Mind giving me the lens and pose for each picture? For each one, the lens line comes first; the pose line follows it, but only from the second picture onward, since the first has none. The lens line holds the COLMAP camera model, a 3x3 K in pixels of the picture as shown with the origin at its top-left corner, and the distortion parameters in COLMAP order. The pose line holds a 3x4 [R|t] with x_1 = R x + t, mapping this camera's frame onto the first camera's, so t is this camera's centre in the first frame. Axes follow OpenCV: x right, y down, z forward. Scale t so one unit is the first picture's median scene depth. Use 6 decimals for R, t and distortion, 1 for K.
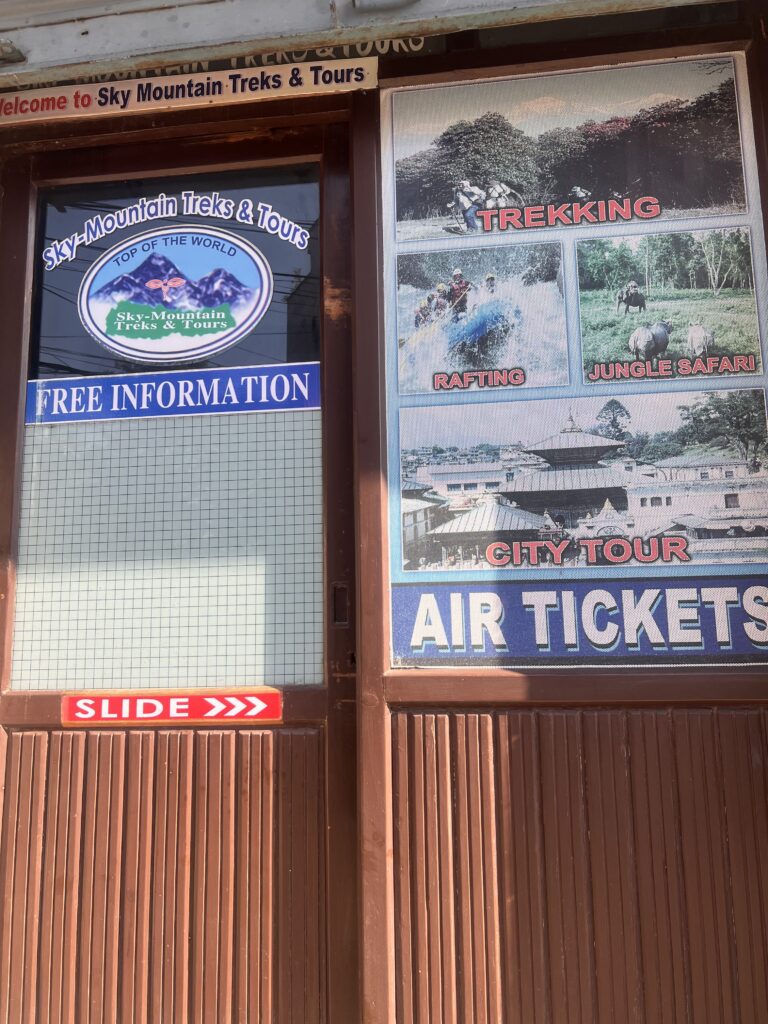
lens RADIAL K [[784.0, 0, 389.5], [0, 784.0, 512.0], [0, 0, 1]] dist [0.006782, -0.025415]
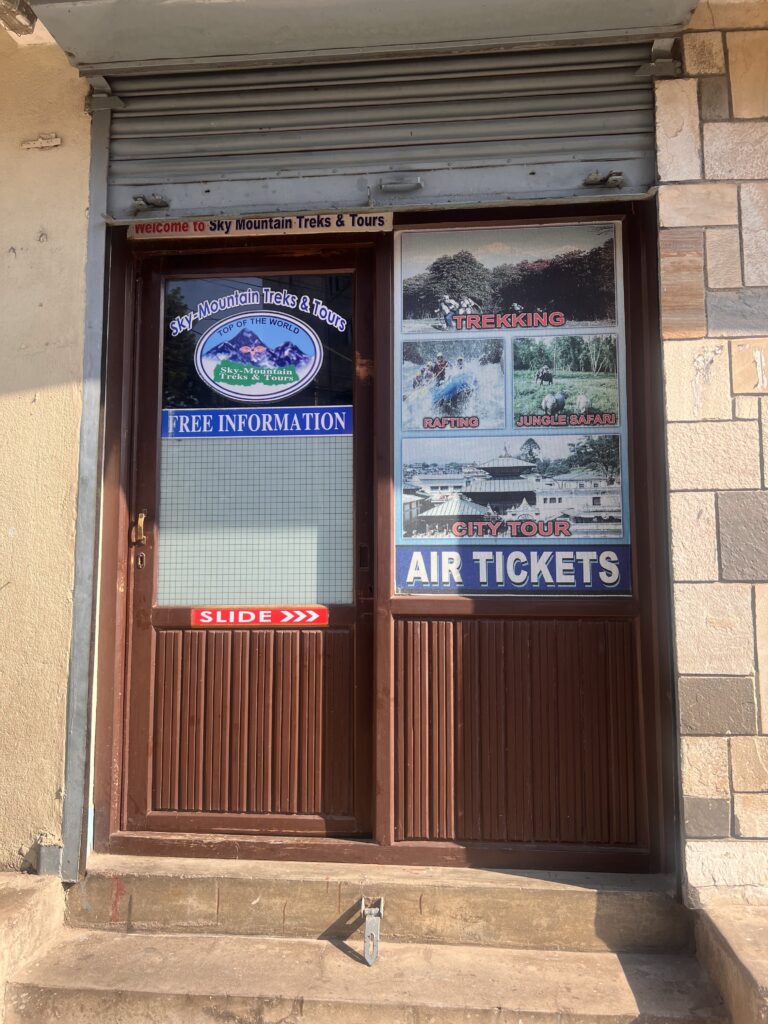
lens RADIAL K [[784.0, 0, 384.2], [0, 784.0, 513.5], [0, 0, 1]] dist [0.006782, -0.025415]
pose [[0.999164, 0.021047, 0.035040, -0.079932], [-0.023449, 0.997297, 0.069628, -0.089349], [-0.033480, -0.070391, 0.996957, -0.646949]]
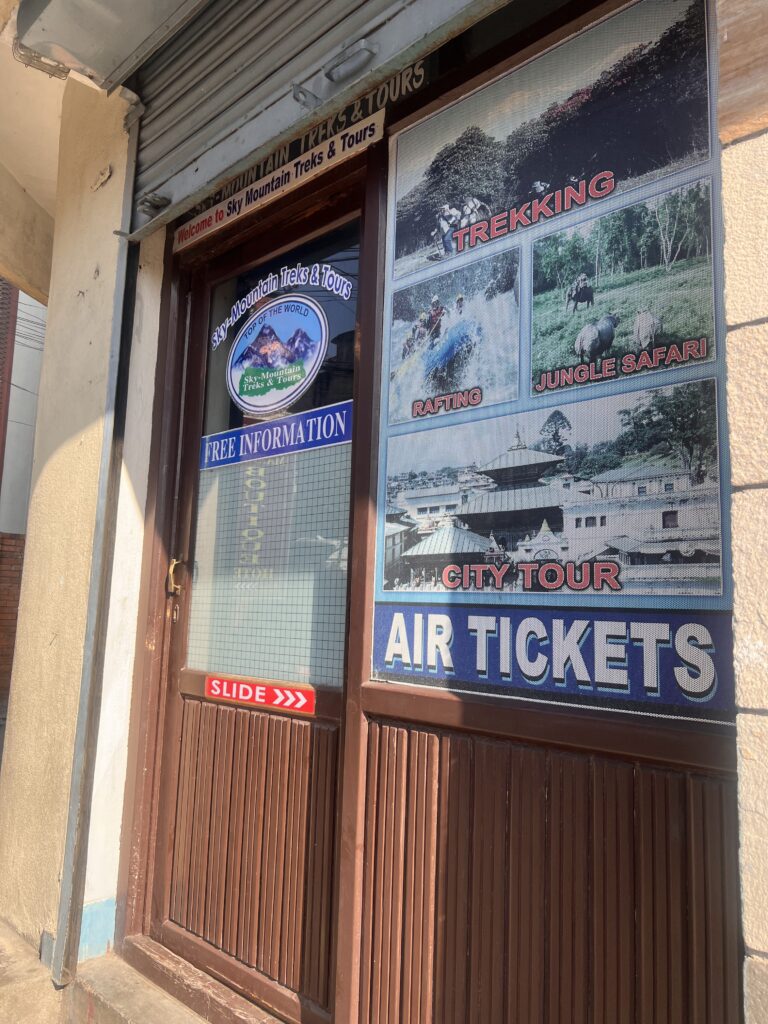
lens RADIAL K [[784.0, 0, 385.4], [0, 784.0, 505.6], [0, 0, 1]] dist [0.006782, -0.025415]
pose [[0.792022, -0.037003, -0.609370, 0.659312], [0.046233, 0.998930, -0.000568, -0.039564], [0.608739, -0.027724, 0.792886, 0.144767]]
